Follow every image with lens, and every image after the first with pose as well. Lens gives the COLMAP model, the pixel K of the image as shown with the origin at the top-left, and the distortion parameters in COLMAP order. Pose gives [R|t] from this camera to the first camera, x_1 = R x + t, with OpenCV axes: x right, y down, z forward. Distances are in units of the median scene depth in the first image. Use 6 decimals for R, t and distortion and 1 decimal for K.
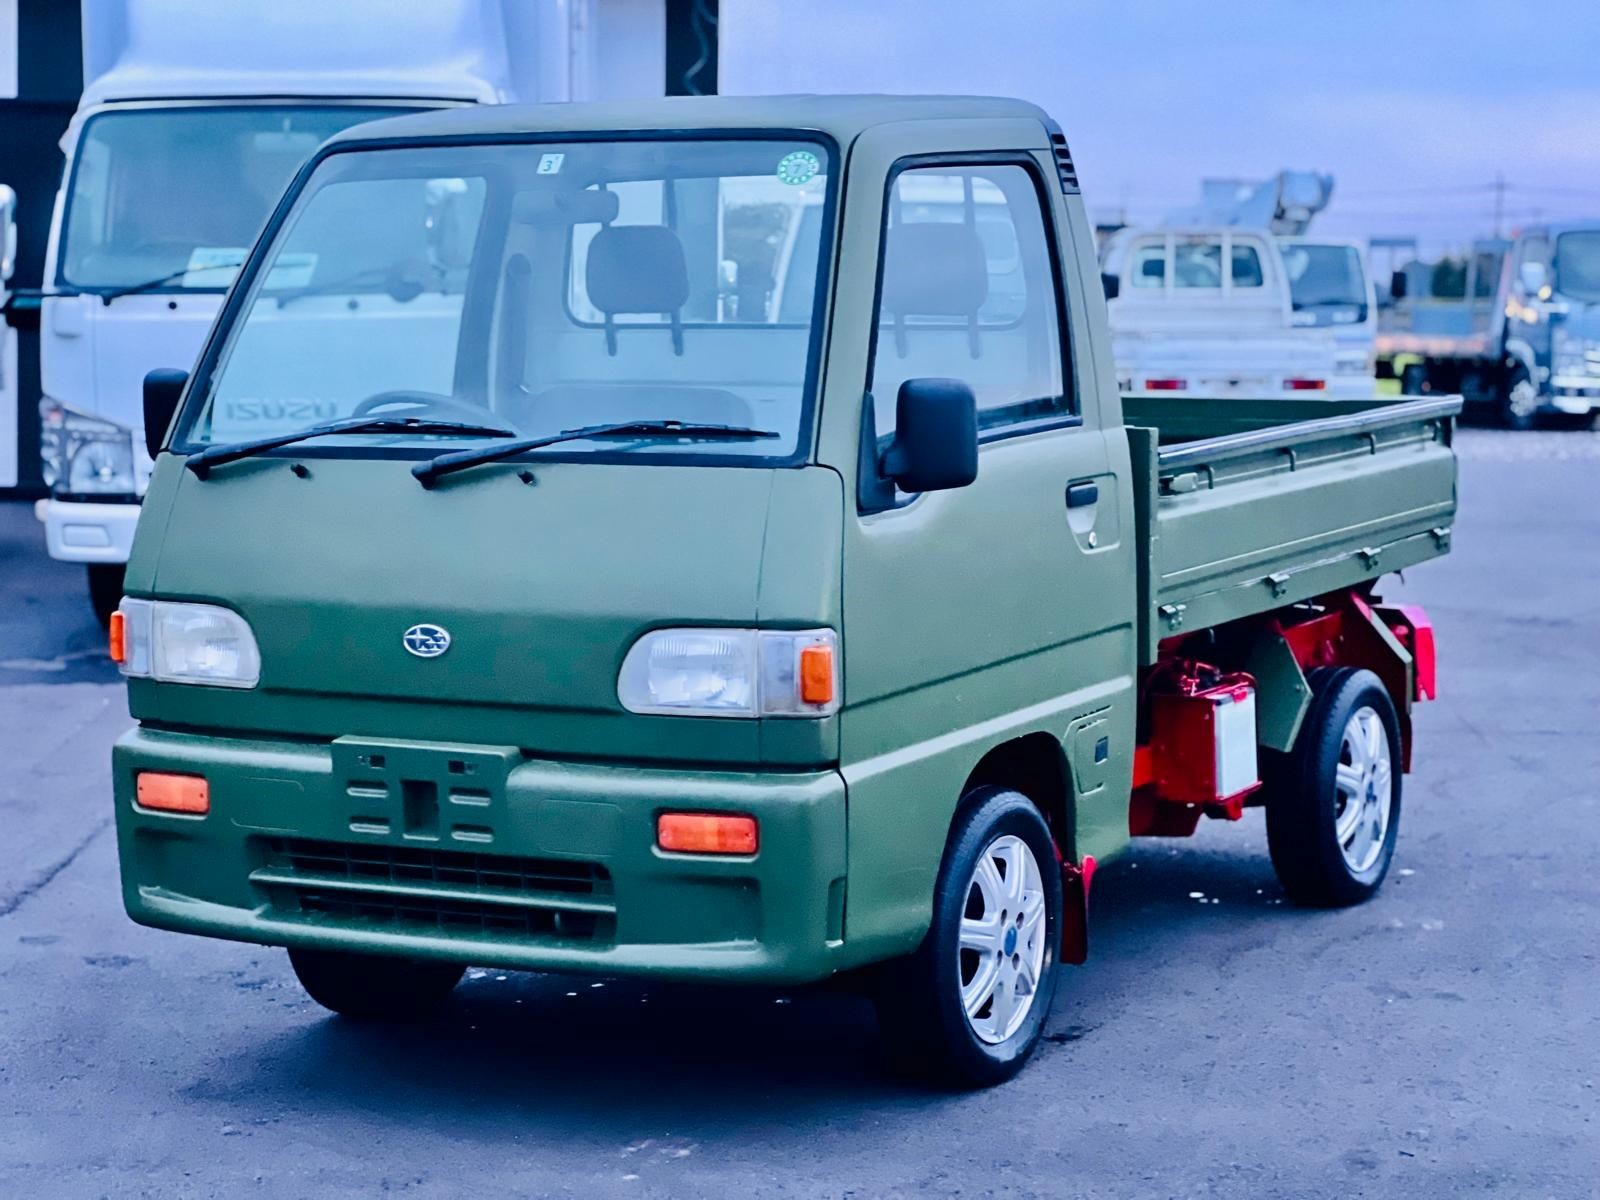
lens RADIAL K [[3461.1, 0, 800.0], [0, 3461.1, 600.0], [0, 0, 1]] dist [-0.013360, 3.358666]
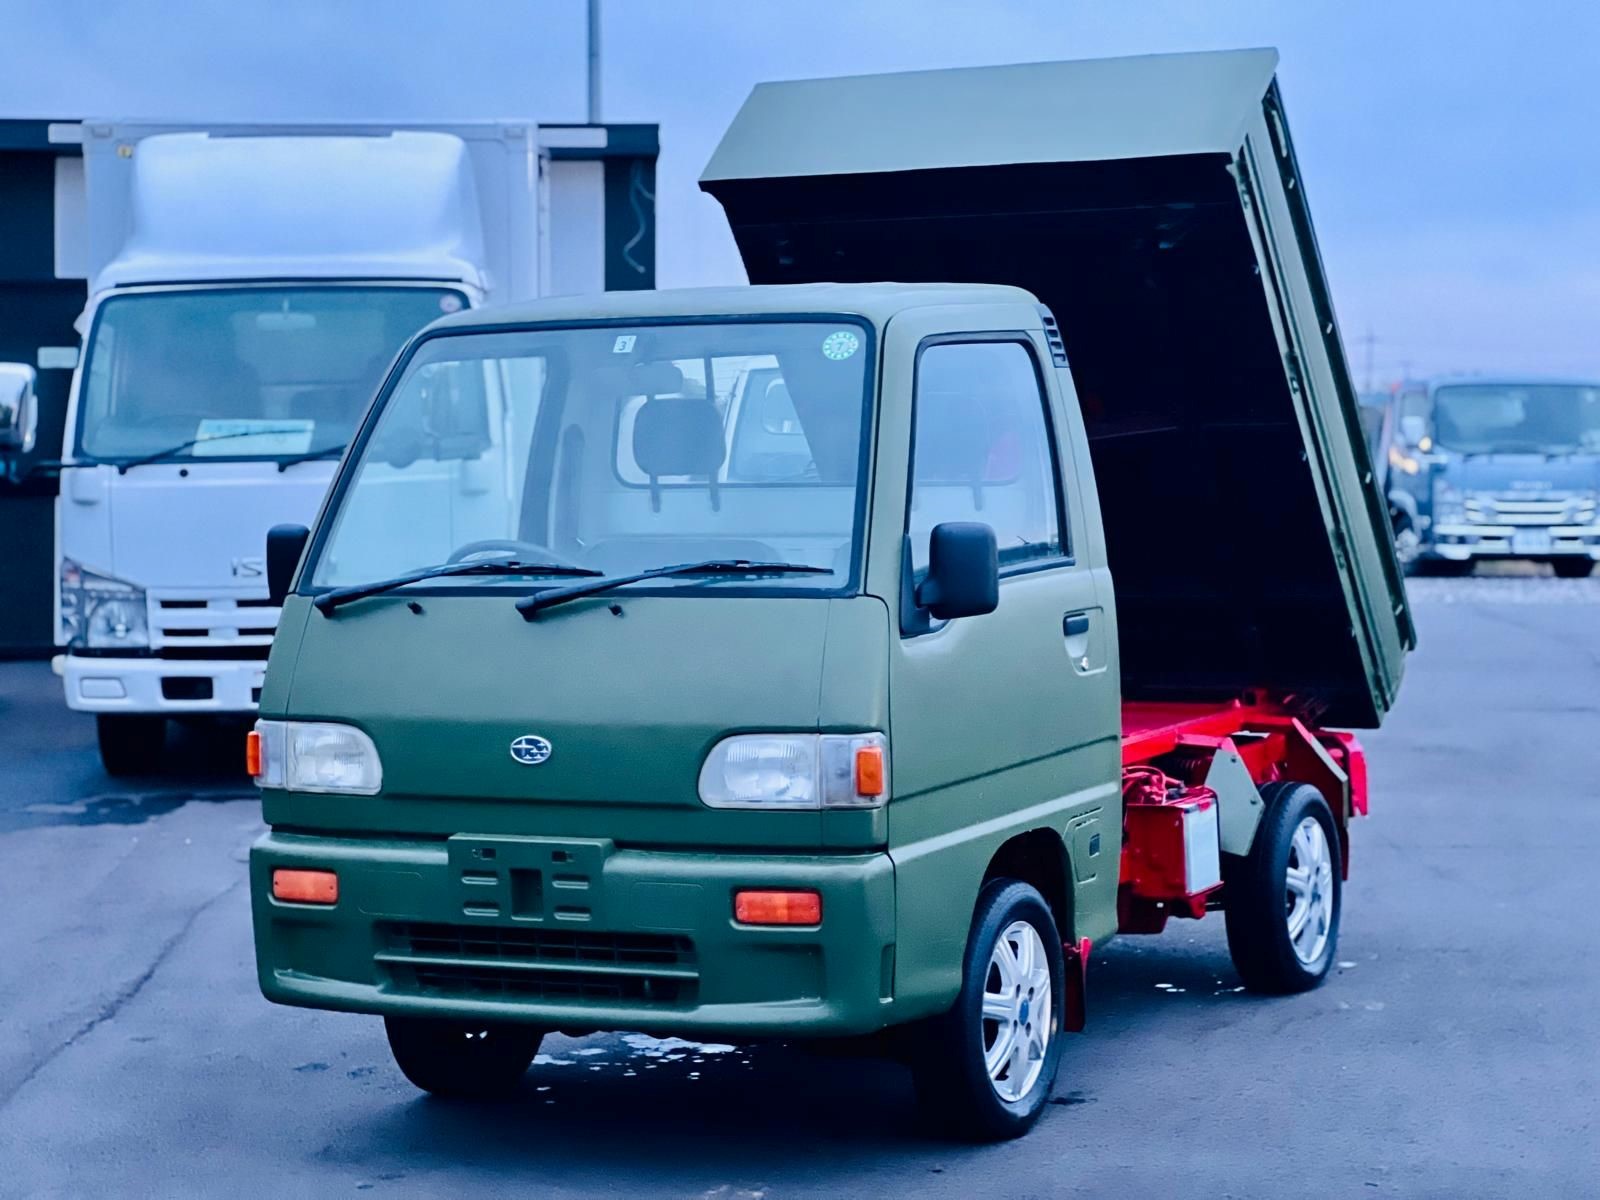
lens RADIAL K [[3461.1, 0, 800.0], [0, 3461.1, 600.0], [0, 0, 1]] dist [-0.013360, 3.358666]
pose [[0.999540, -0.010501, 0.028437, -0.047665], [0.011835, 0.998817, -0.047167, 0.016850], [-0.027908, 0.047482, 0.998482, -0.171554]]
